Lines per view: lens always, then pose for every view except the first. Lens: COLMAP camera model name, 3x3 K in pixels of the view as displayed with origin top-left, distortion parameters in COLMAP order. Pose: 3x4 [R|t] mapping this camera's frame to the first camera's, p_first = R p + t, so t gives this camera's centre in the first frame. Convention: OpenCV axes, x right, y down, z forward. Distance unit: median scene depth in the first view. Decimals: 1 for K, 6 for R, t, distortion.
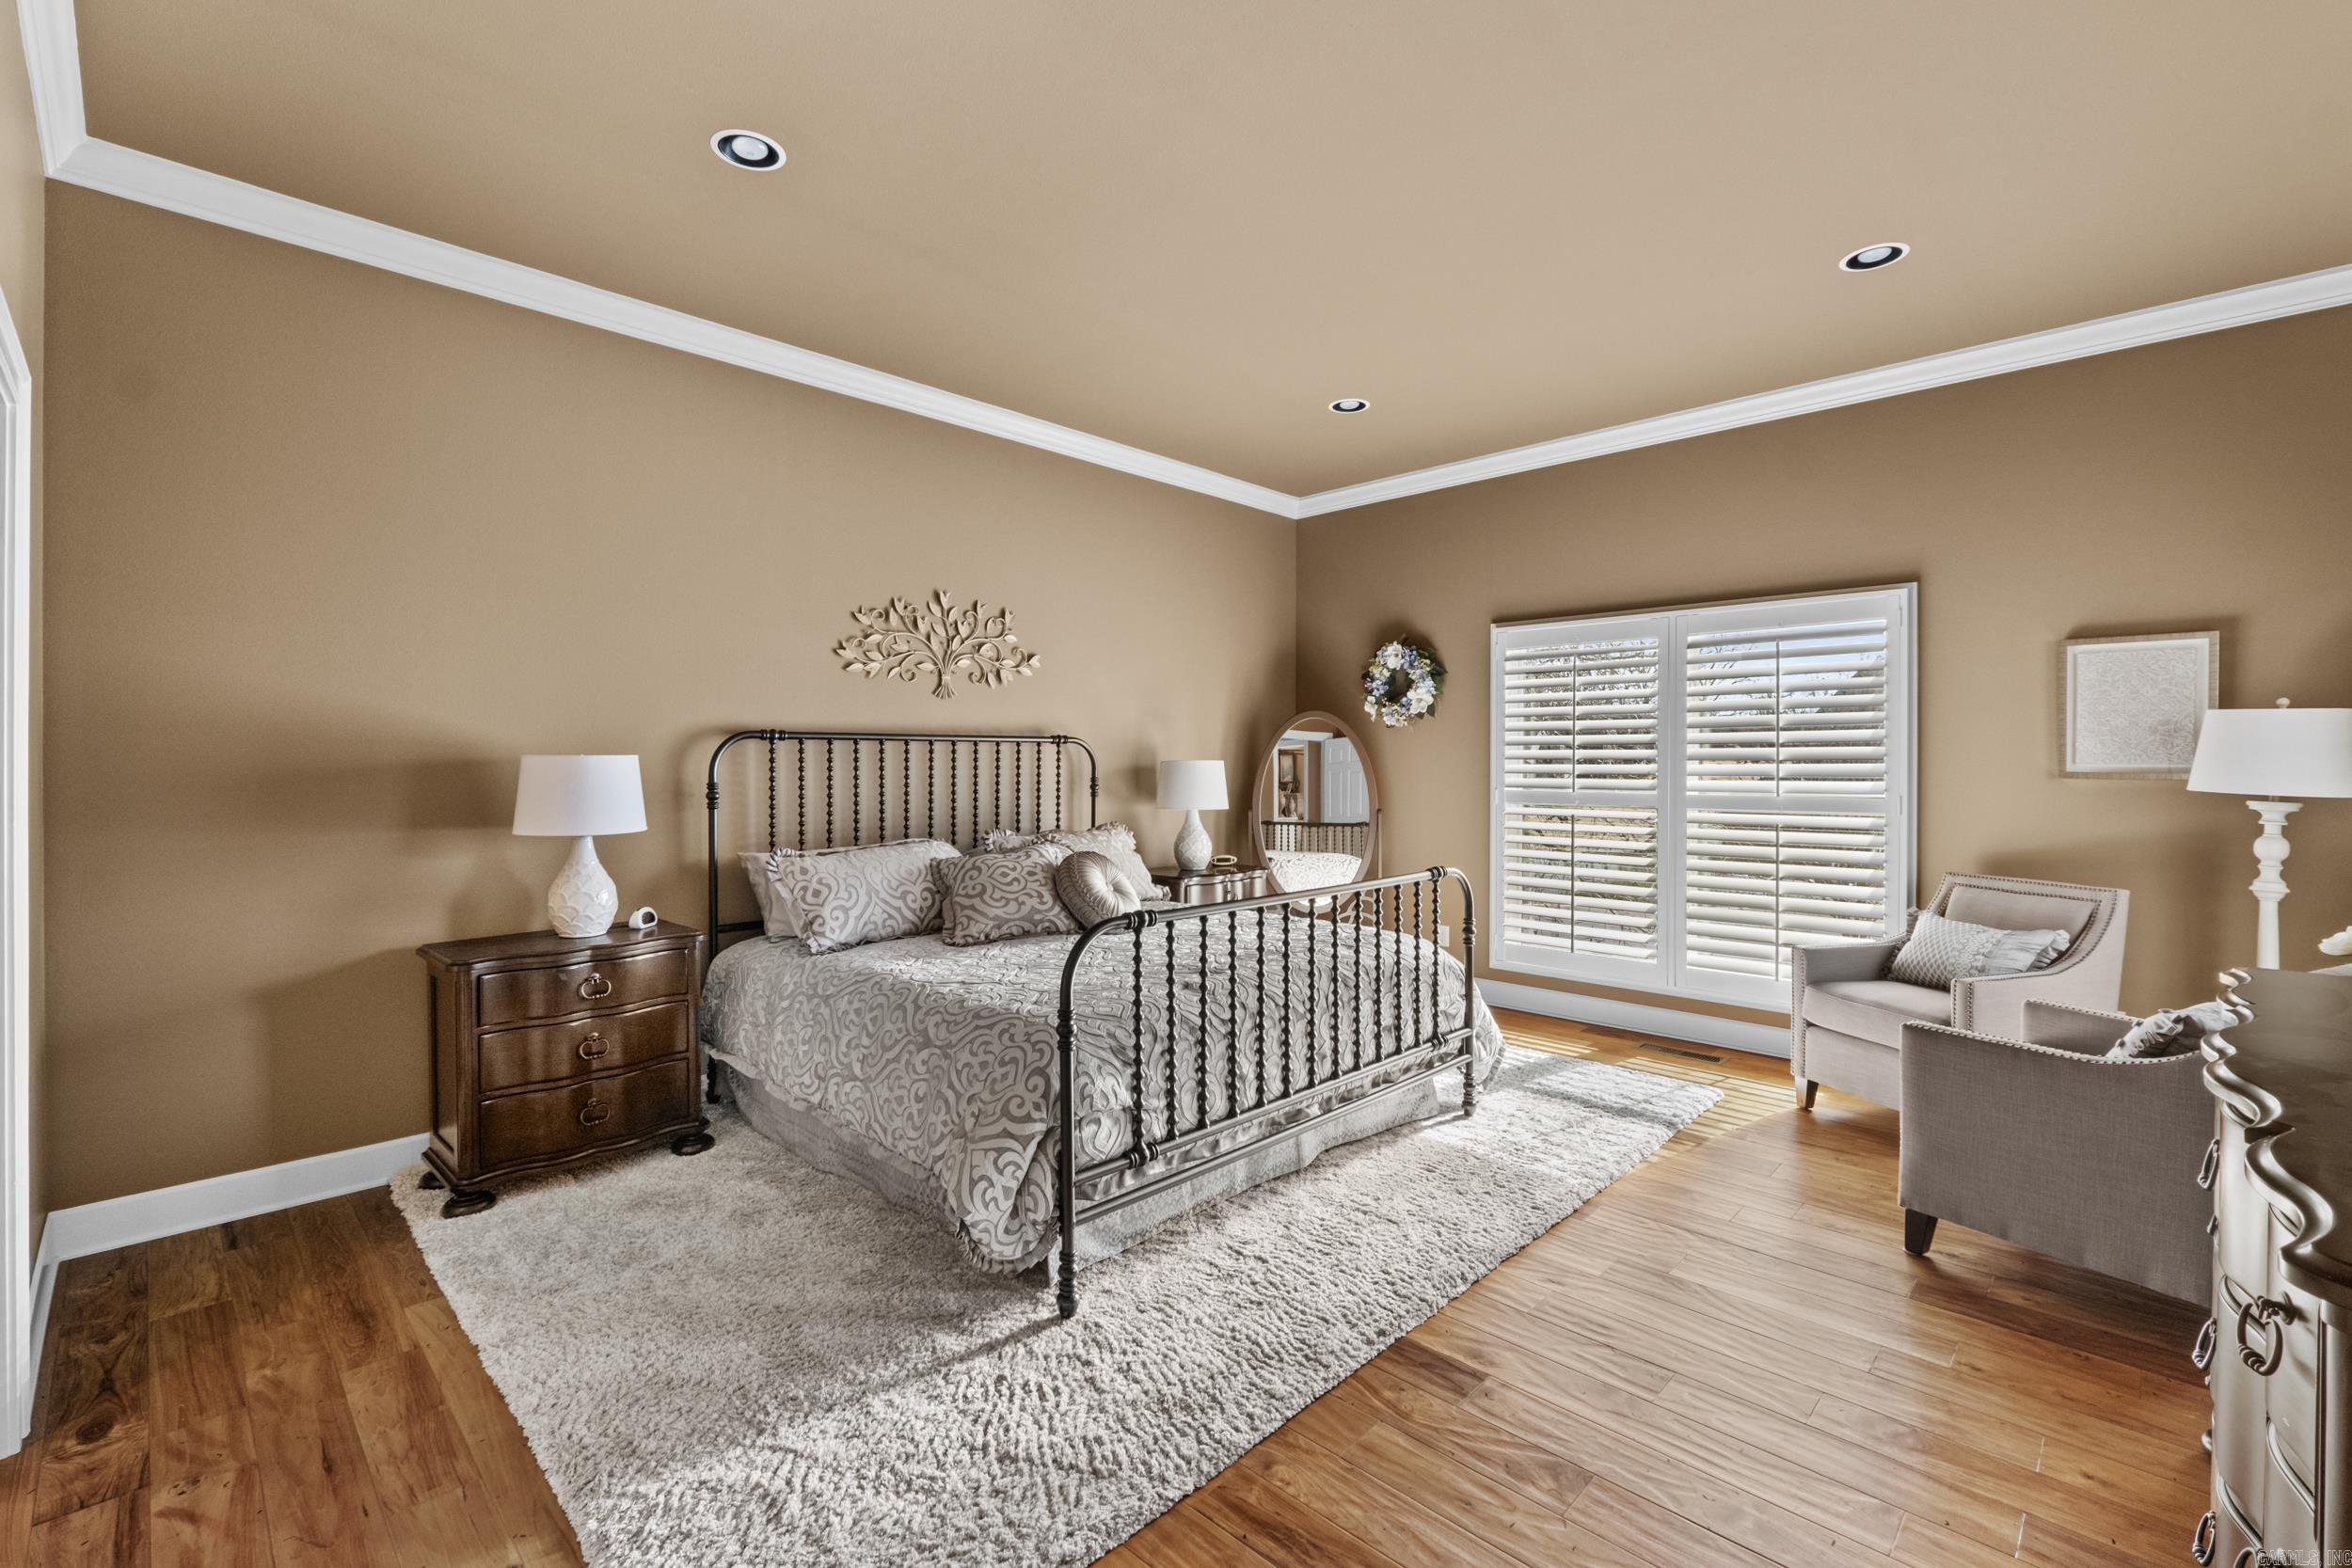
lens RADIAL K [[1023.1, 0, 1175.5], [0, 1023.1, 771.1], [0, 0, 1]] dist [-0.007243, 0.001058]
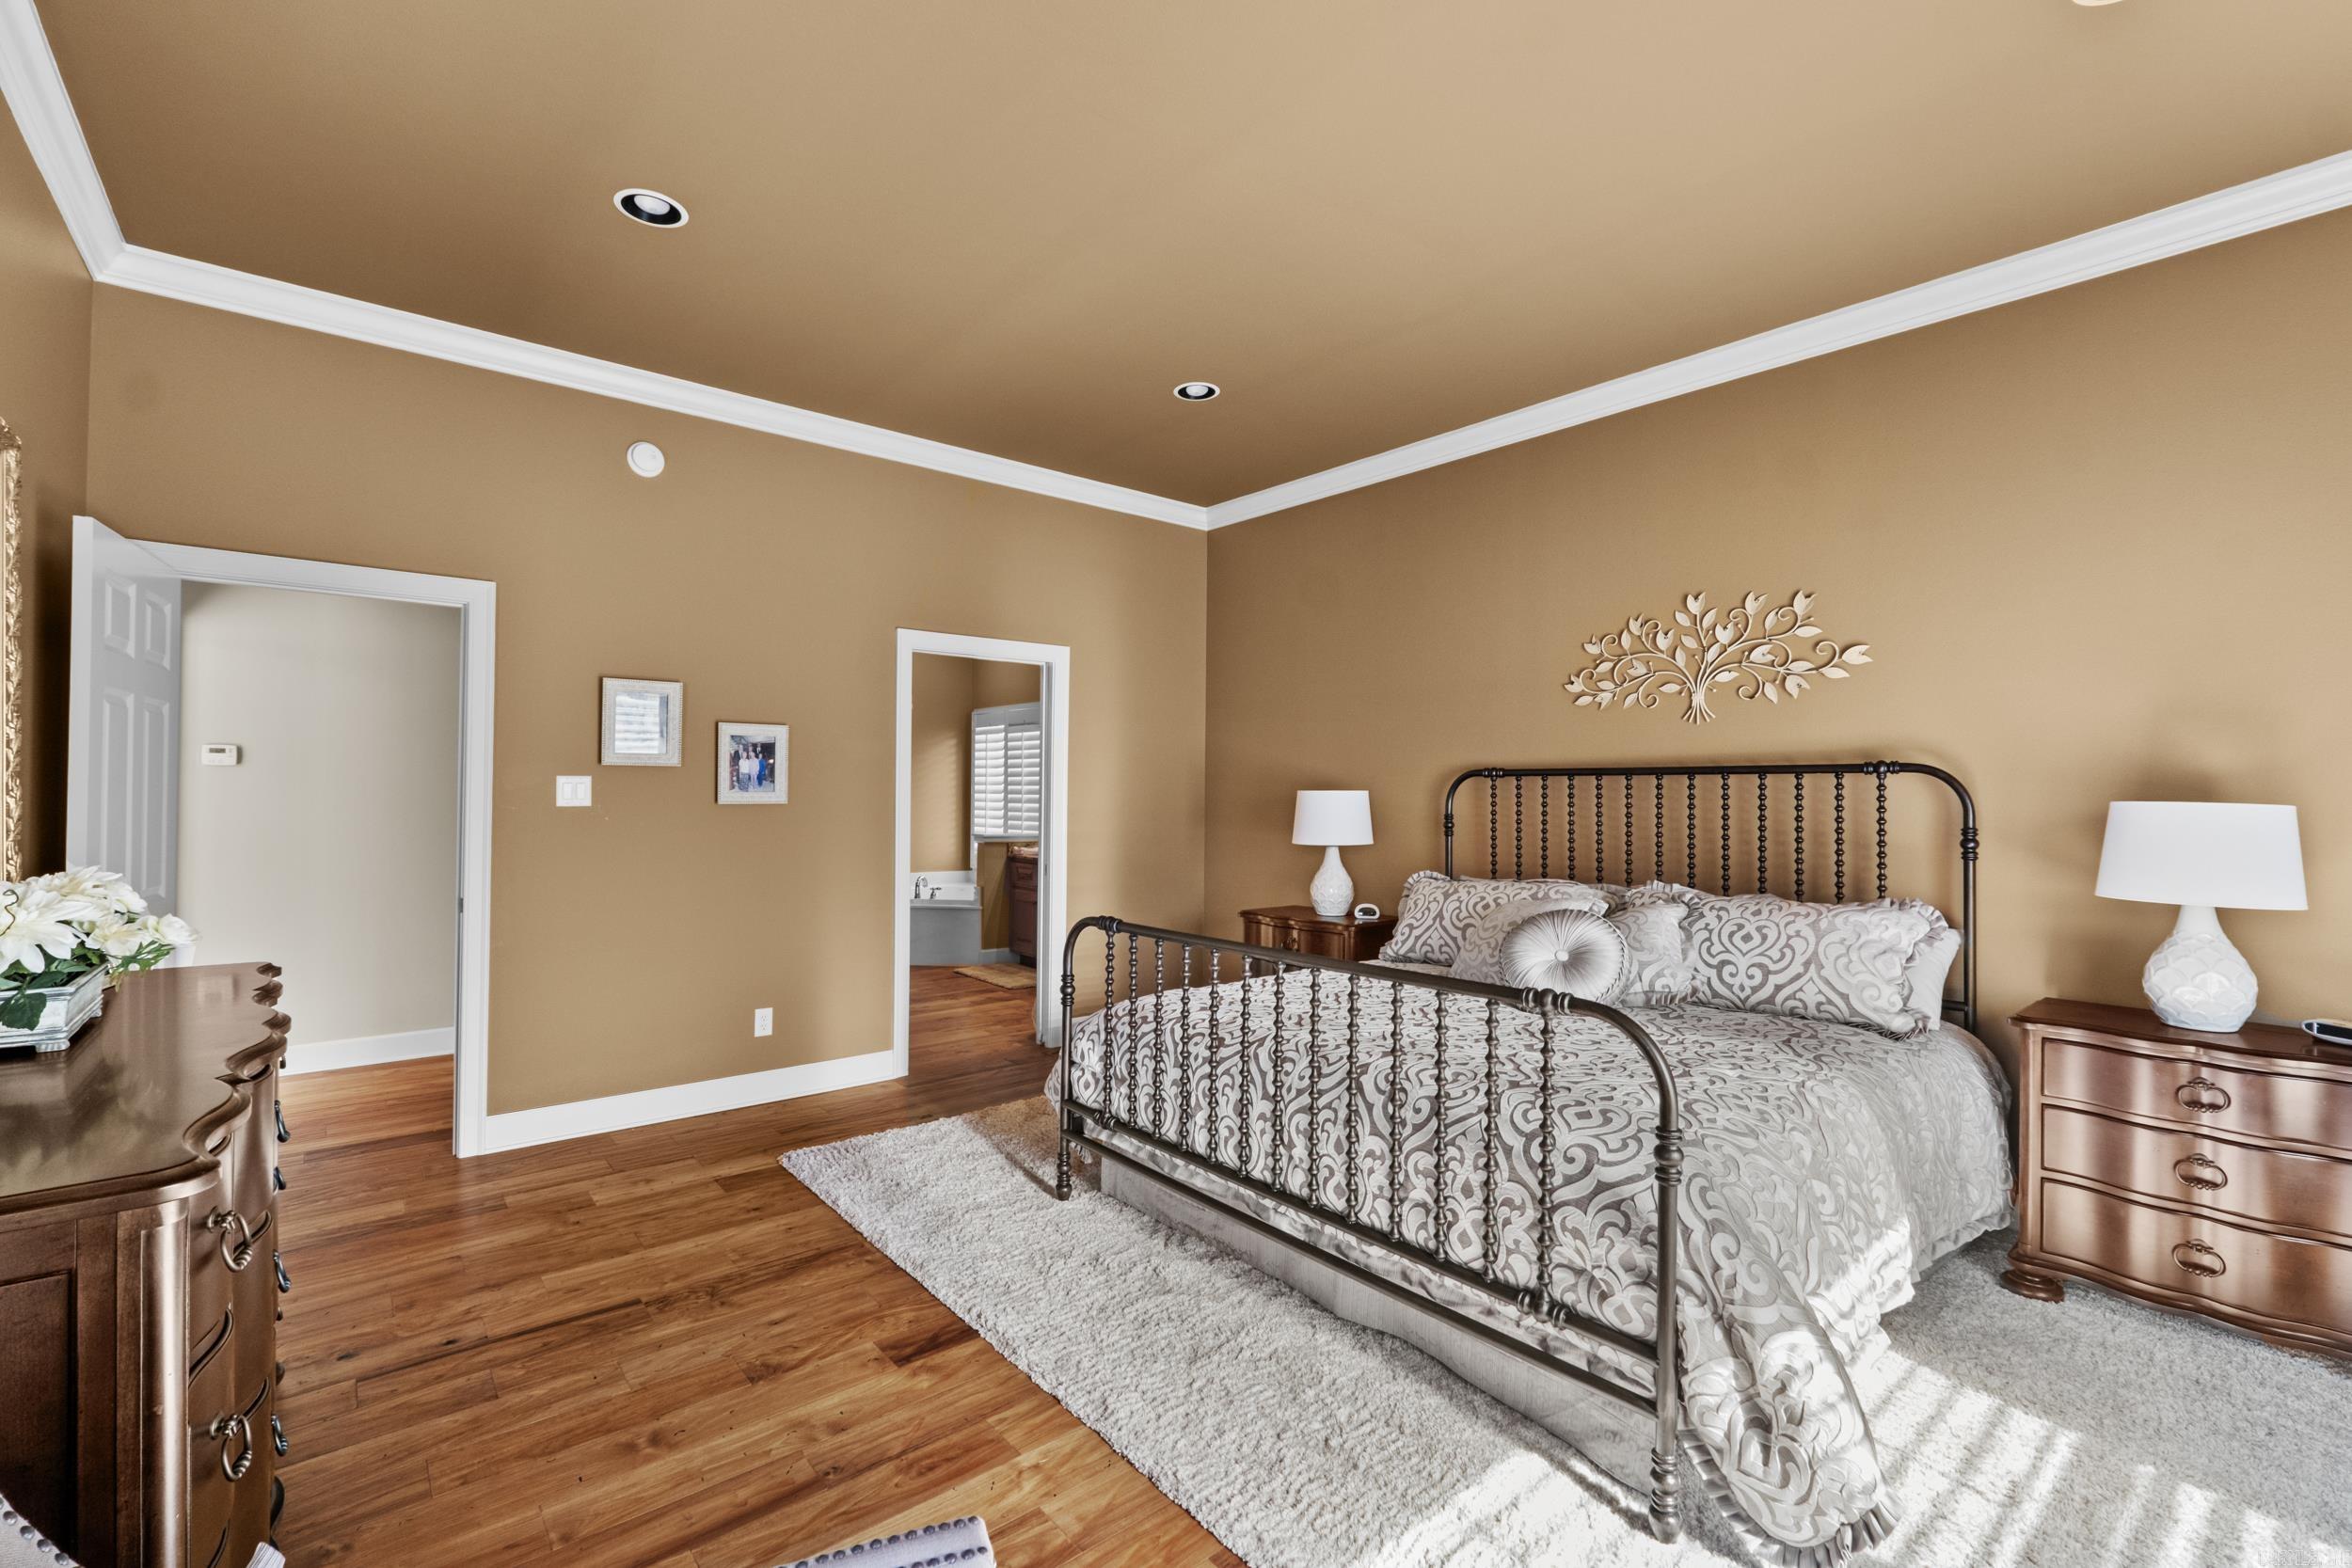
lens RADIAL K [[1023.1, 0, 1173.3], [0, 1023.1, 787.0], [0, 0, 1]] dist [-0.007243, 0.001058]
pose [[-0.102653, -0.002514, -0.994714, 0.694094], [-0.013553, 0.999908, -0.001128, -0.012953], [0.994625, 0.013366, -0.102677, 0.713946]]
